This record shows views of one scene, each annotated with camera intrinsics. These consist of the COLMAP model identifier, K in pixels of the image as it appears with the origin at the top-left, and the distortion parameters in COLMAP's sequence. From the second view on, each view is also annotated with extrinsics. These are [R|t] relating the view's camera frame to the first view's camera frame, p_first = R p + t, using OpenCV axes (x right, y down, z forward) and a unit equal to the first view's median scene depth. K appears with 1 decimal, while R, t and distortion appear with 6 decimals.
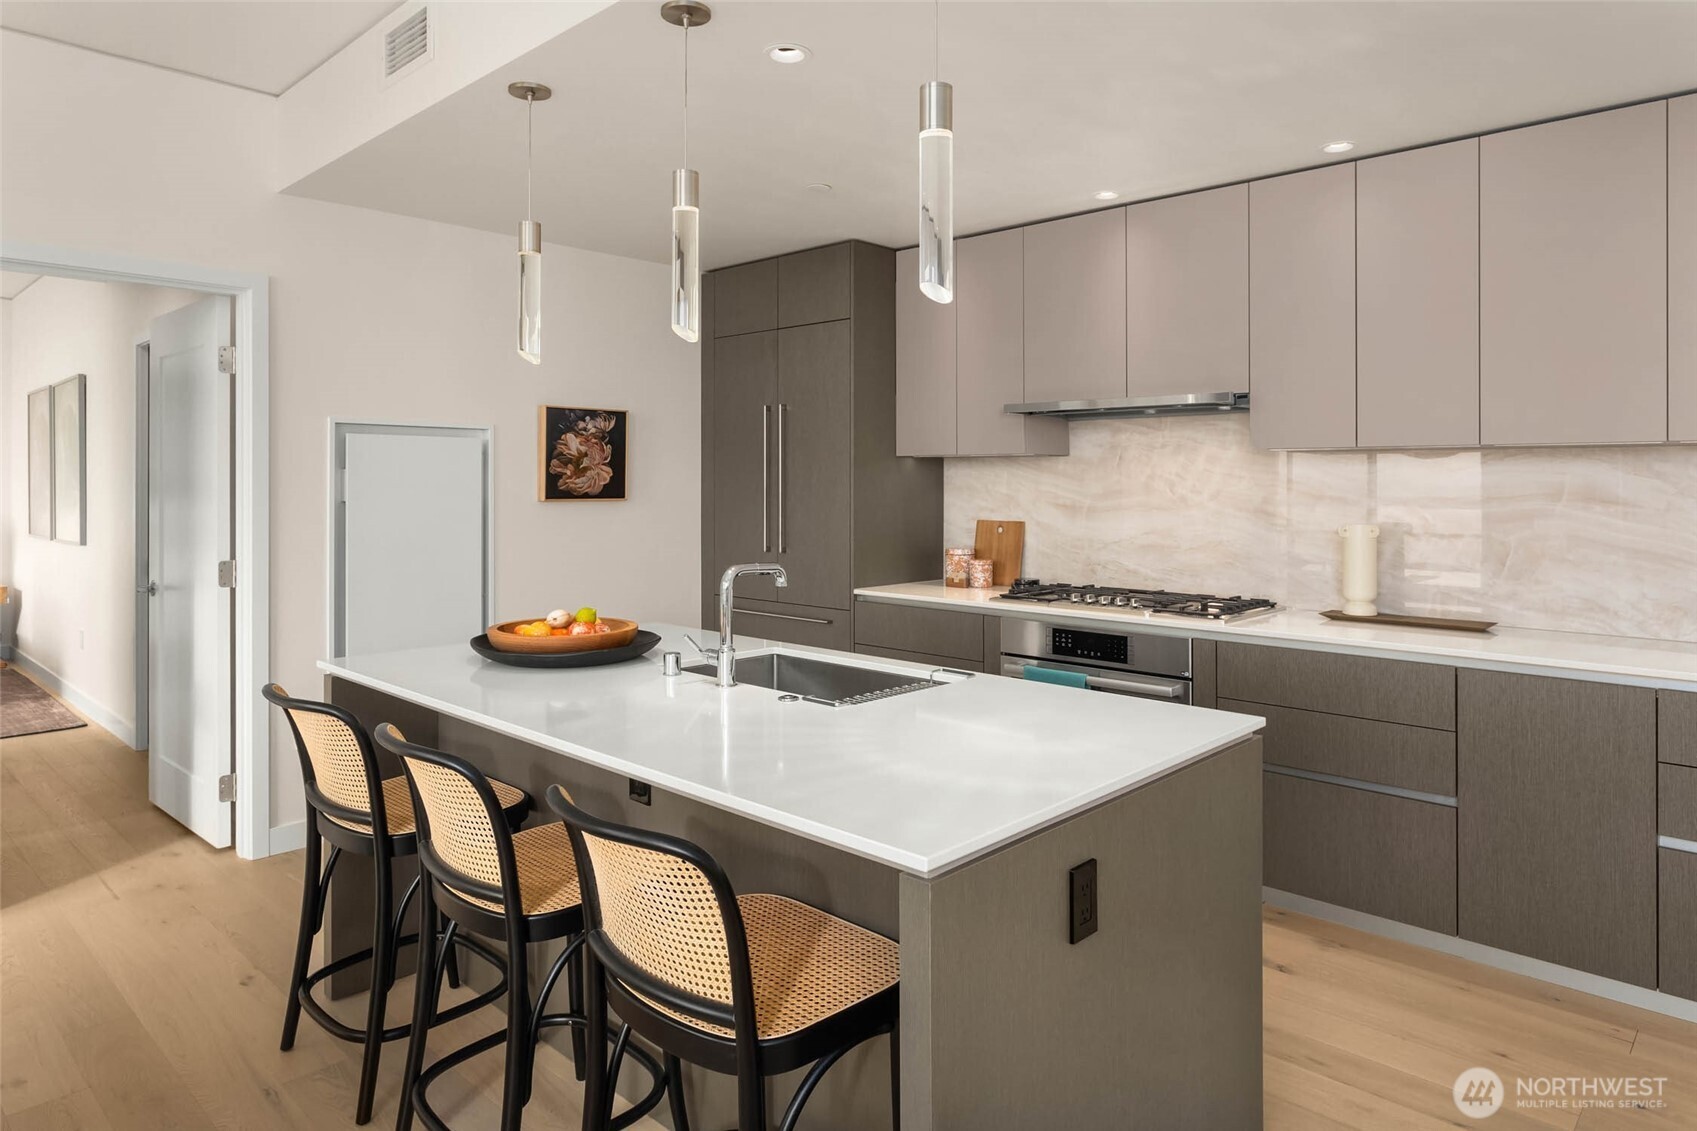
lens RADIAL K [[1005.6, 0, 812.9], [0, 1005.6, 467.3], [0, 0, 1]] dist [-0.025170, -0.002422]
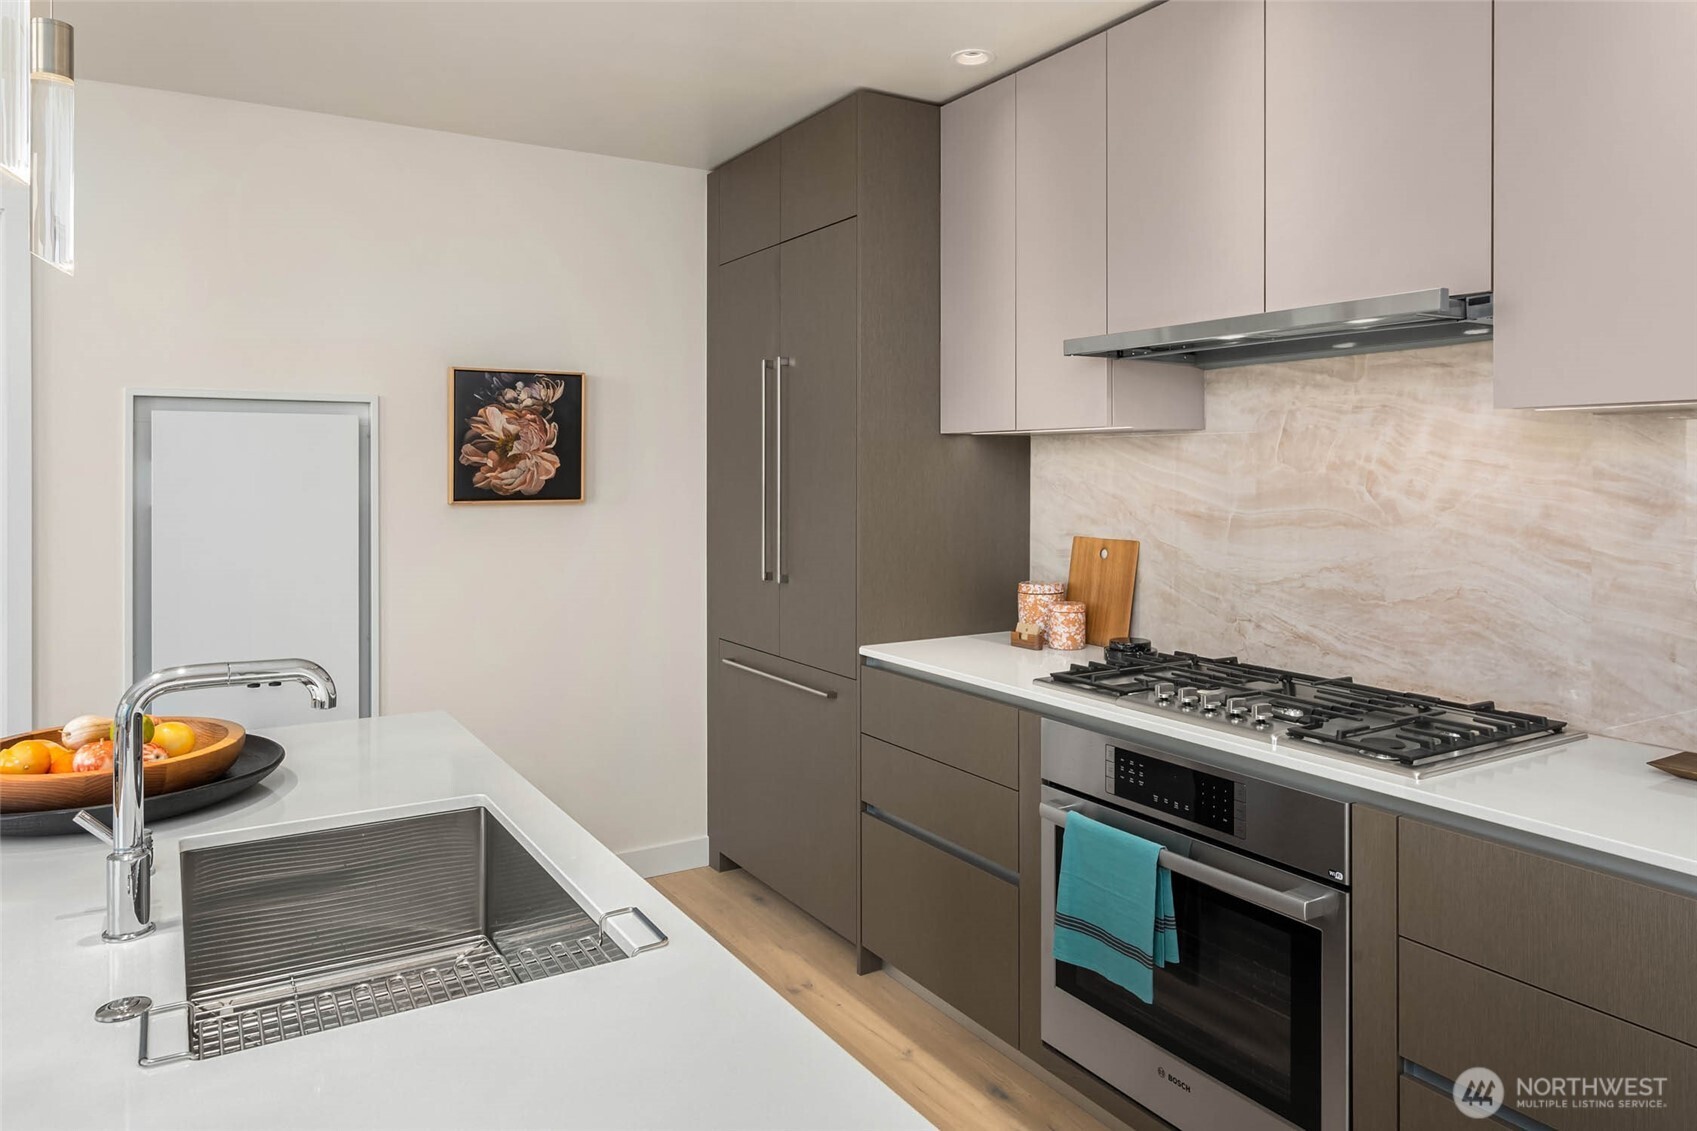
lens RADIAL K [[1154.9, 0, 858.8], [0, 1154.9, 466.6], [0, 0, 1]] dist [-0.006282, 0.000322]
pose [[0.978100, -0.005878, -0.208054, 0.191610], [0.008893, 0.999869, 0.013559, -0.000858], [0.207947, -0.015112, 0.978023, 0.297674]]
